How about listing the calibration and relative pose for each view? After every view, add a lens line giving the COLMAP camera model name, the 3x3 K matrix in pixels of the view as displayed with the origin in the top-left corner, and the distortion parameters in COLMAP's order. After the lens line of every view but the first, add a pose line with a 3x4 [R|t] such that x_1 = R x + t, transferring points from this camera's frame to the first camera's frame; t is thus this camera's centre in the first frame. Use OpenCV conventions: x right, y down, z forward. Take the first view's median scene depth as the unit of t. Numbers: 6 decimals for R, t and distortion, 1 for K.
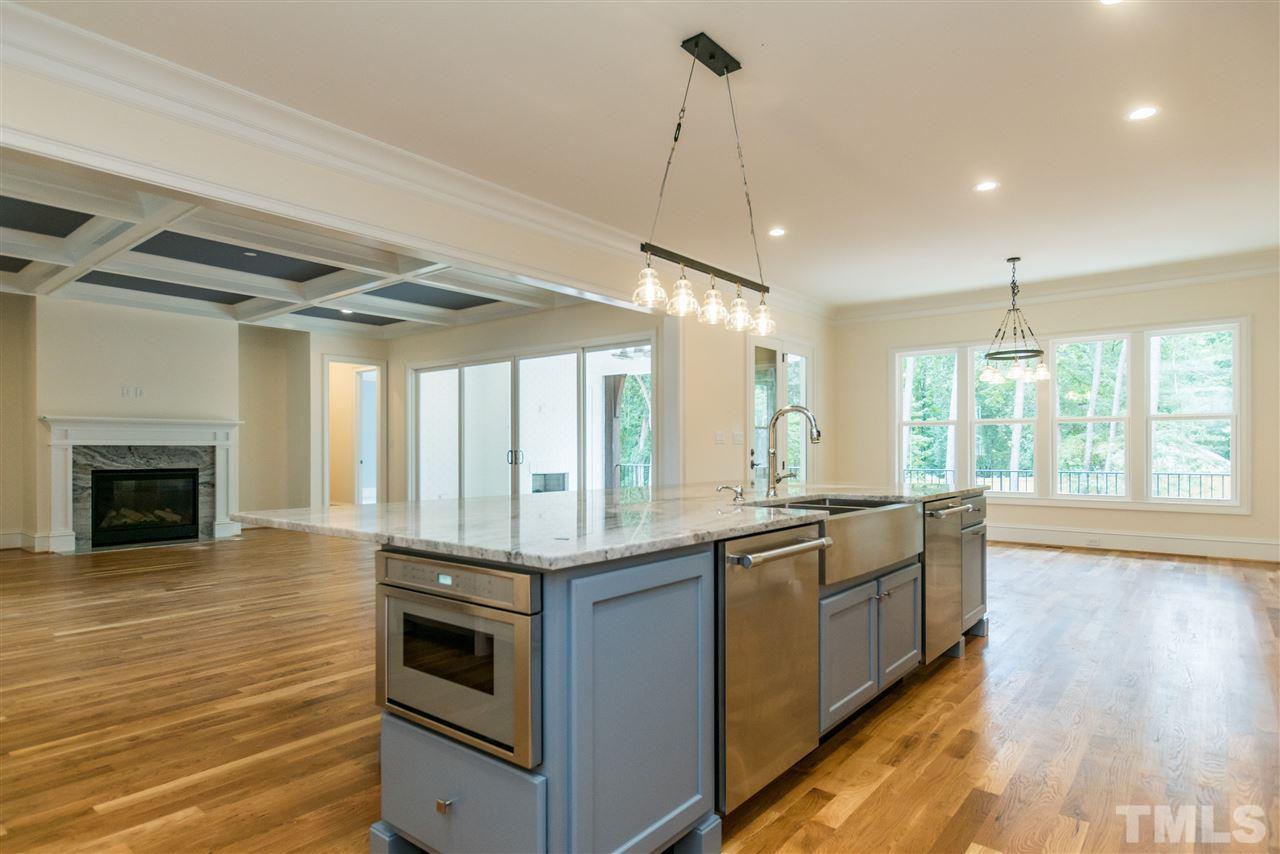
lens RADIAL K [[710.7, 0, 635.7], [0, 710.7, 438.8], [0, 0, 1]] dist [0.005659, 0.000247]
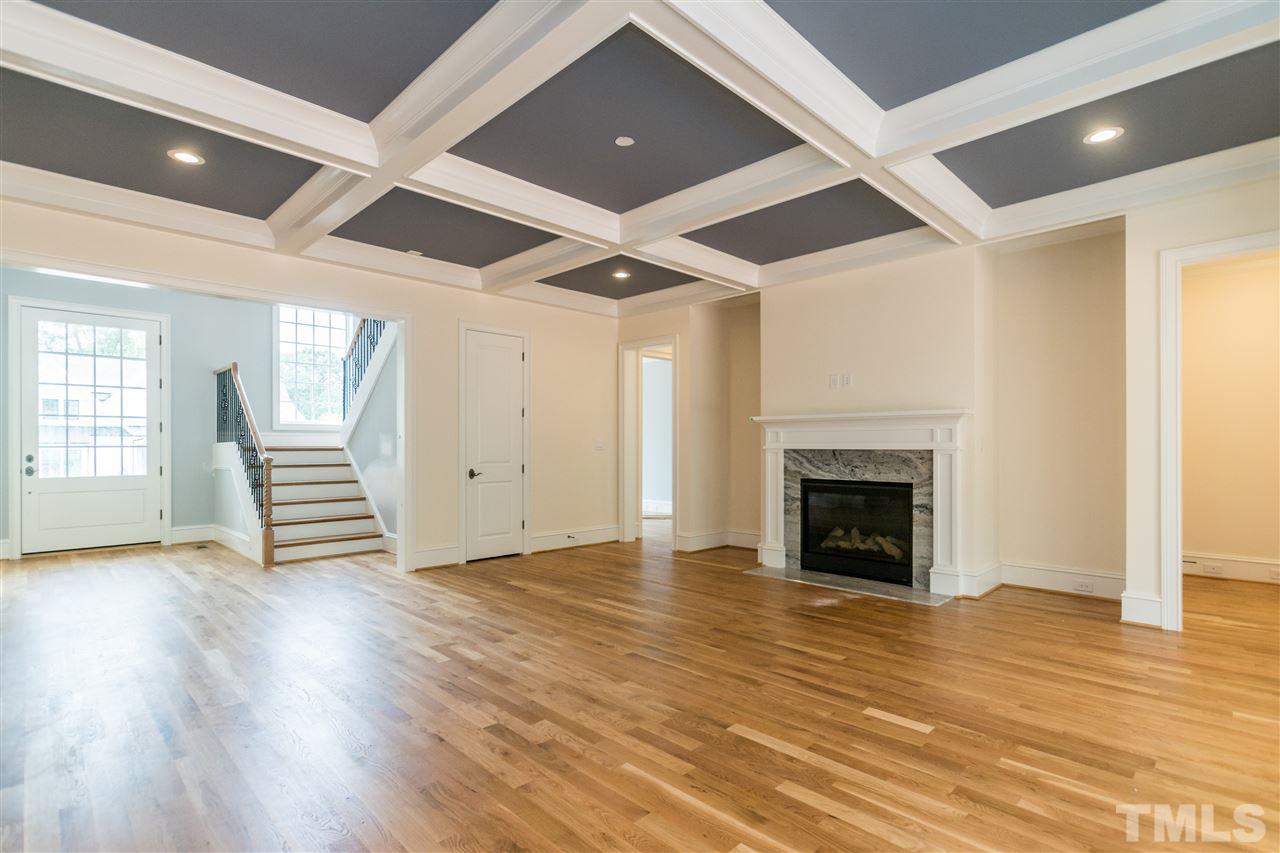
lens RADIAL K [[615.0, 0, 643.6], [0, 615.0, 449.9], [0, 0, 1]] dist [0.000506, 0.001879]
pose [[-0.089839, 0.008071, -0.995924, -0.013985], [0.015660, 0.999855, 0.006690, 0.002150], [0.995833, -0.014995, -0.089952, 0.840024]]
